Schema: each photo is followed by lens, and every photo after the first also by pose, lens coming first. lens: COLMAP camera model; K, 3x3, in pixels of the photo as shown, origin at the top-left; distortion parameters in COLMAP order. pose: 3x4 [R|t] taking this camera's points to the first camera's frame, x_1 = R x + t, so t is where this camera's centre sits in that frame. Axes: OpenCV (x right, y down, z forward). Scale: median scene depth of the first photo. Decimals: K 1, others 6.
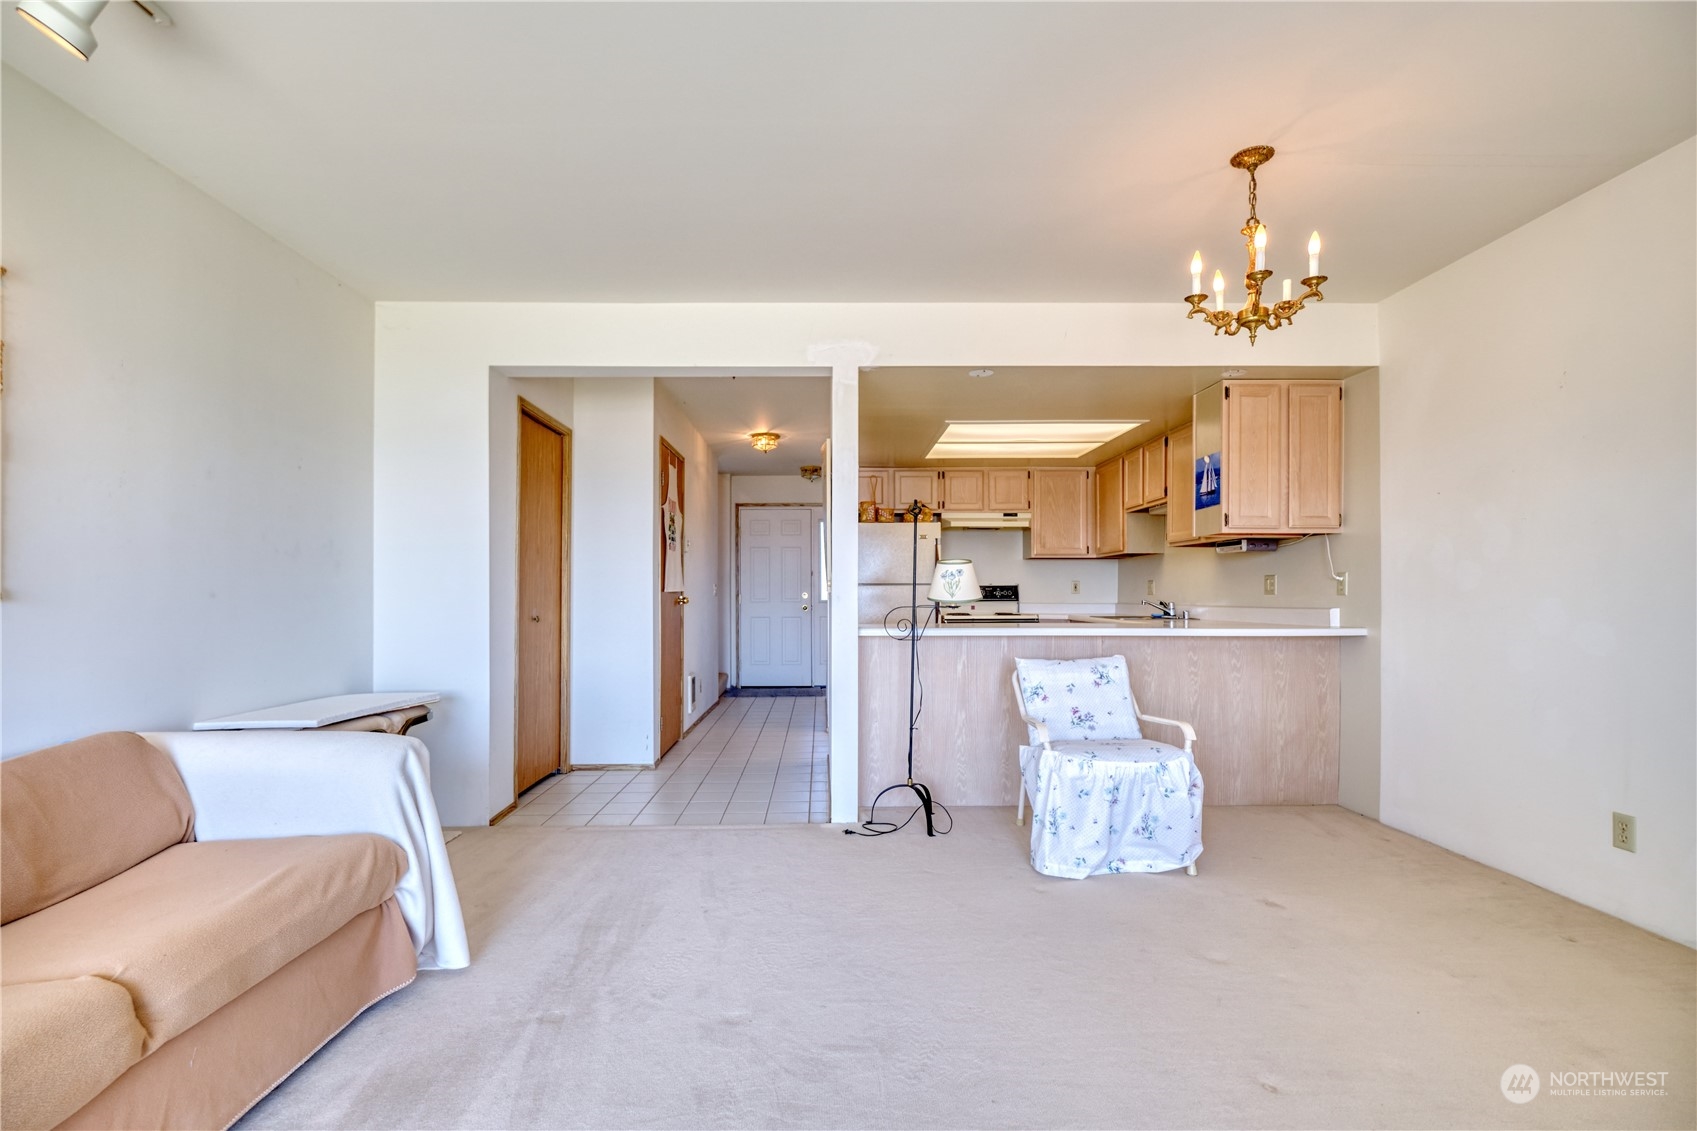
lens RADIAL K [[775.9, 0, 832.4], [0, 775.9, 604.8], [0, 0, 1]] dist [0.000975, -0.000483]
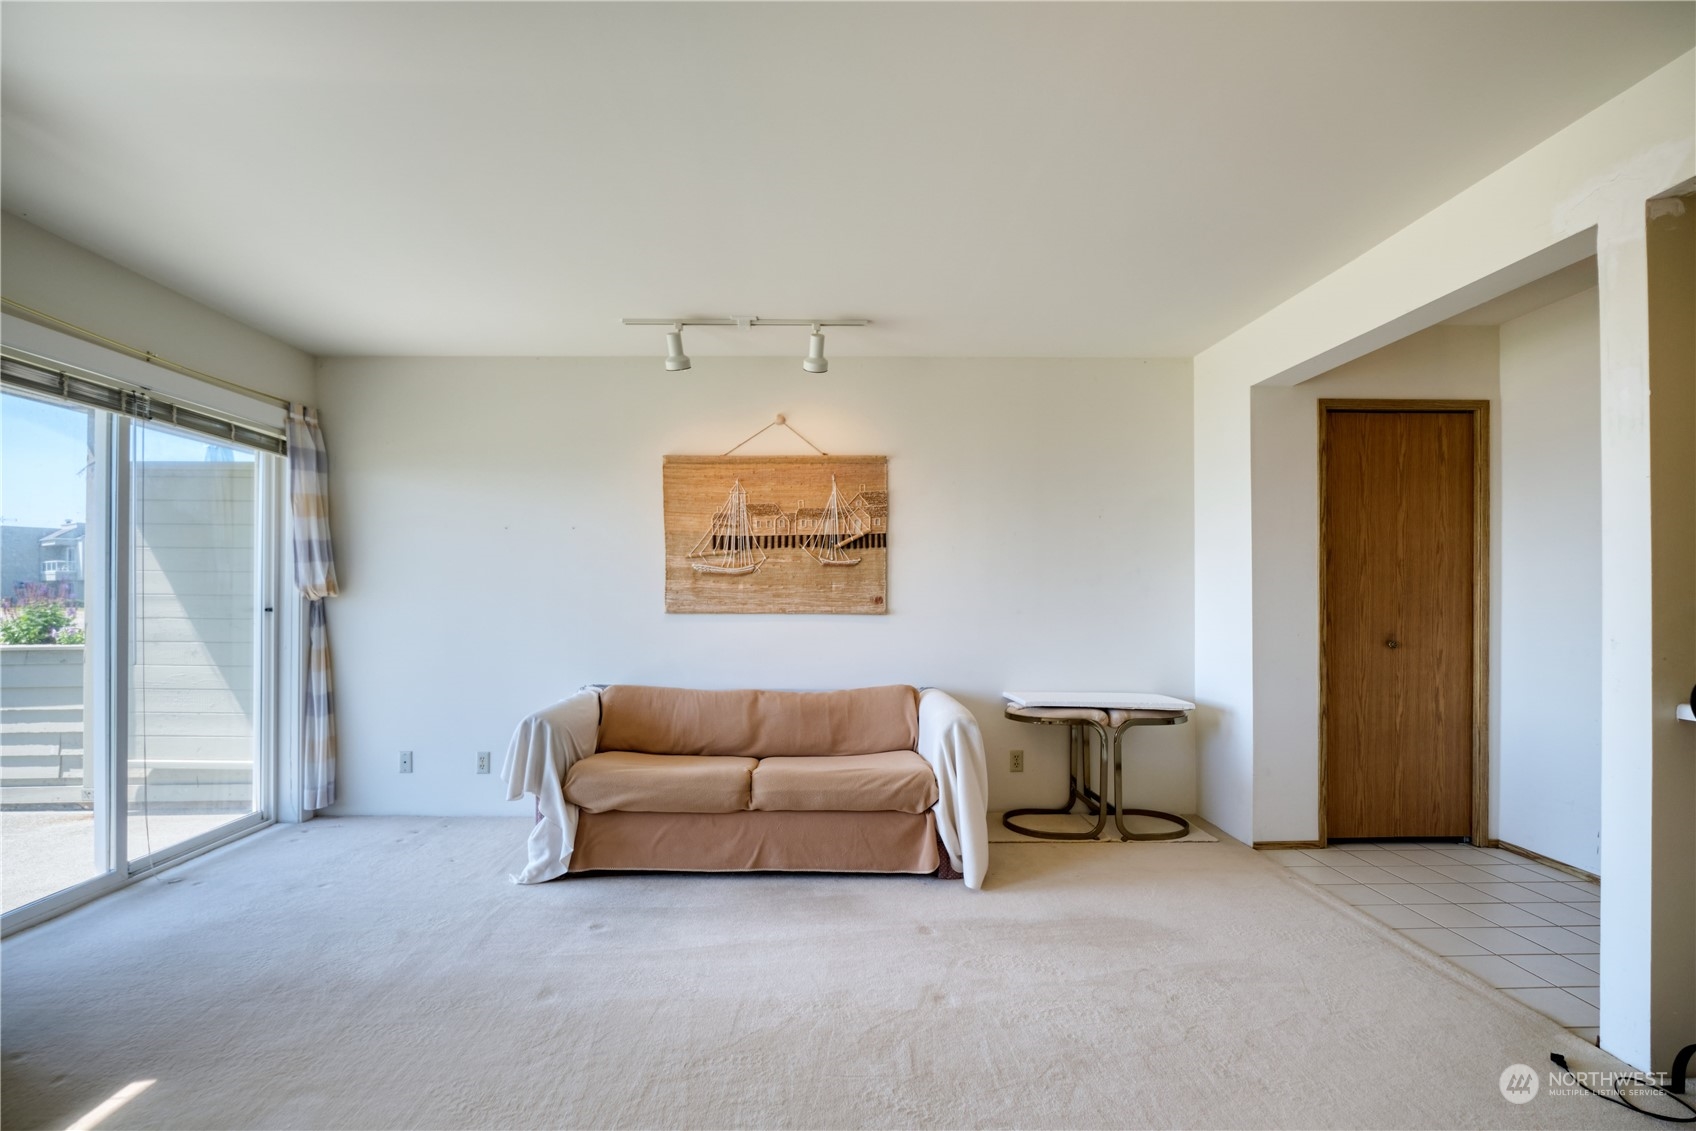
lens RADIAL K [[775.4, 0, 818.5], [0, 775.4, 584.5], [0, 0, 1]] dist [0.000975, -0.000483]
pose [[-0.008002, -0.009300, -0.999925, 0.581103], [-0.010774, 0.999900, -0.009214, -0.038064], [0.999910, 0.010700, -0.008101, 0.464217]]
